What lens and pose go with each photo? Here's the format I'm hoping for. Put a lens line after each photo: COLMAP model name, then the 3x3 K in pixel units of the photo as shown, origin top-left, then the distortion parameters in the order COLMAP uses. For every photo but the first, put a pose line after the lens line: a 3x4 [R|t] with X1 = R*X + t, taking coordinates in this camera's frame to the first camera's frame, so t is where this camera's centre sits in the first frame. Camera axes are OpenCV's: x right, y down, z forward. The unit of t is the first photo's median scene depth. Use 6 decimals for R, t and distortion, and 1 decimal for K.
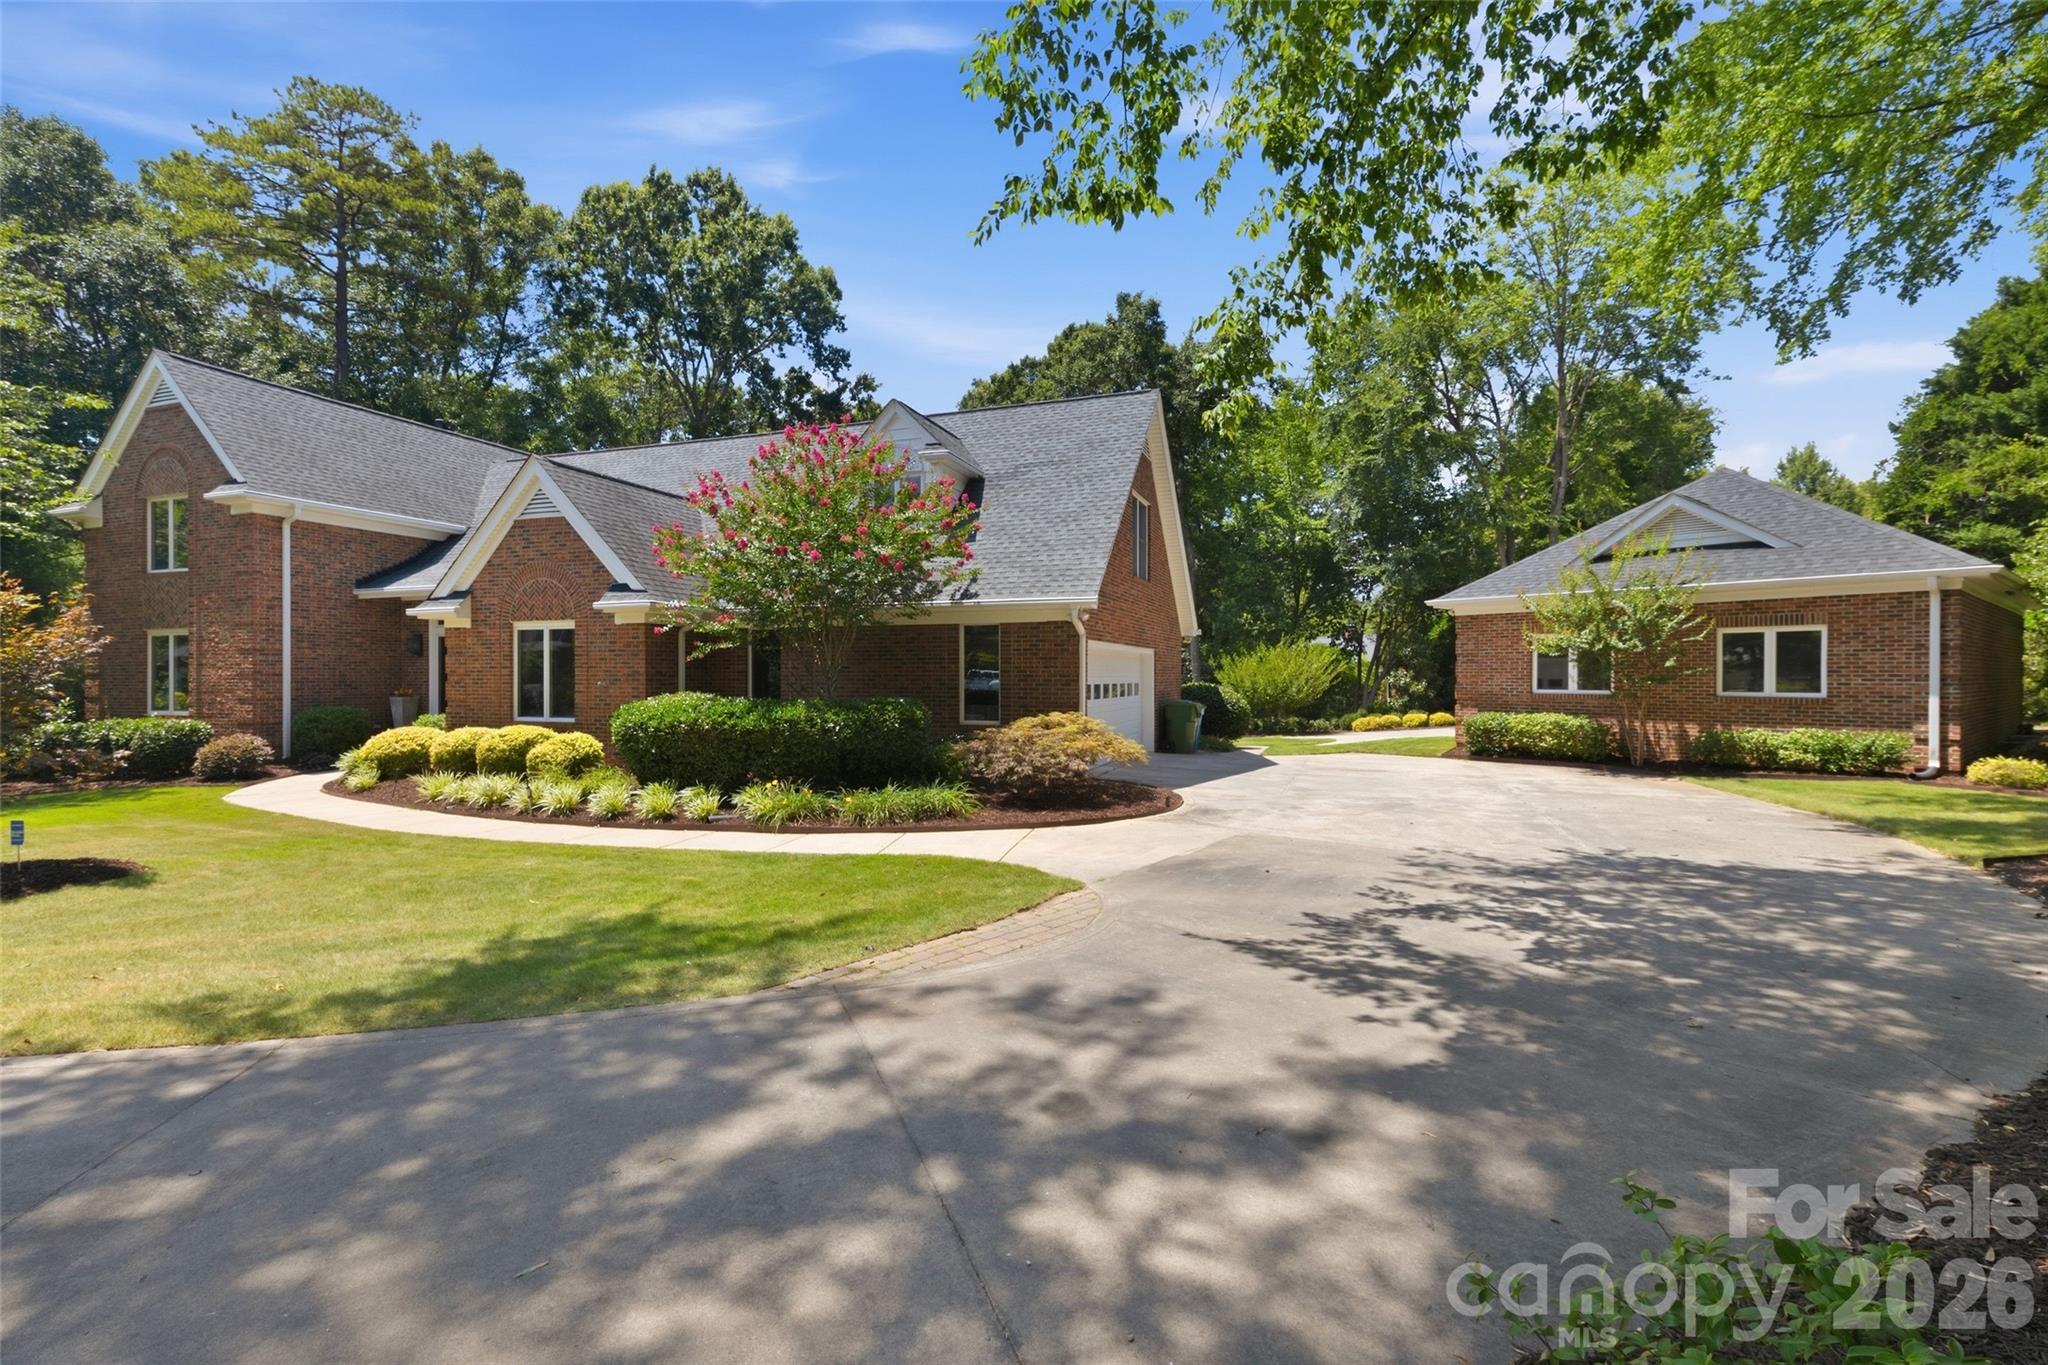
lens RADIAL K [[891.5, 0, 1023.9], [0, 891.5, 682.2], [0, 0, 1]] dist [0.004955, 0.000159]
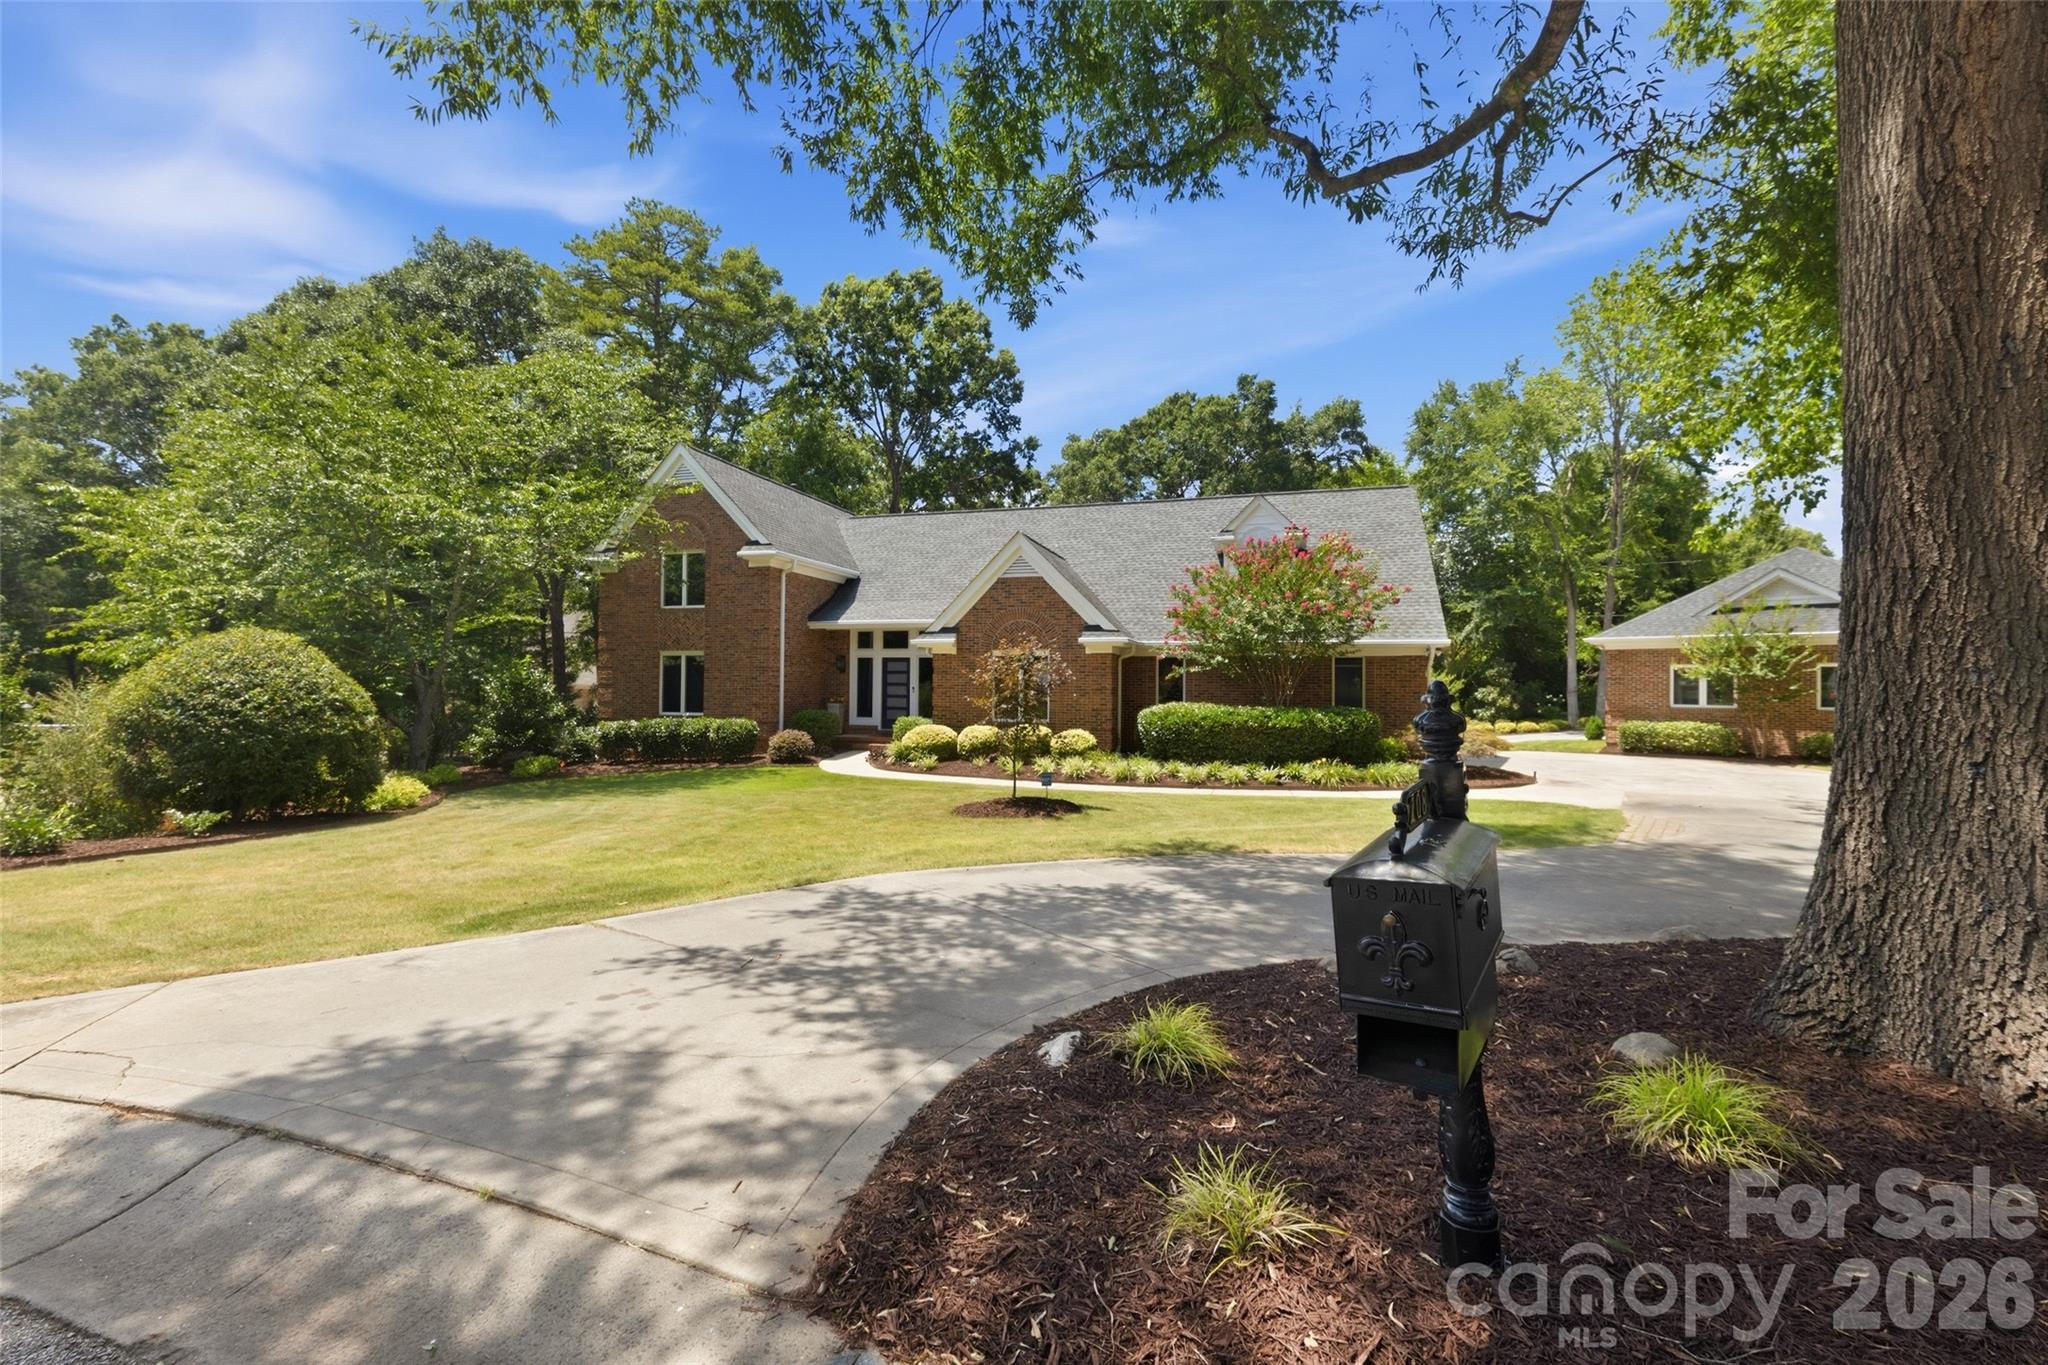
lens RADIAL K [[845.2, 0, 1024.9], [0, 845.2, 675.8], [0, 0, 1]] dist [0.003956, 0.000433]
pose [[0.998976, 0.008736, 0.044394, -0.490325], [-0.007817, 0.999752, -0.020841, -0.000658], [-0.044565, 0.020472, 0.998797, -0.264544]]
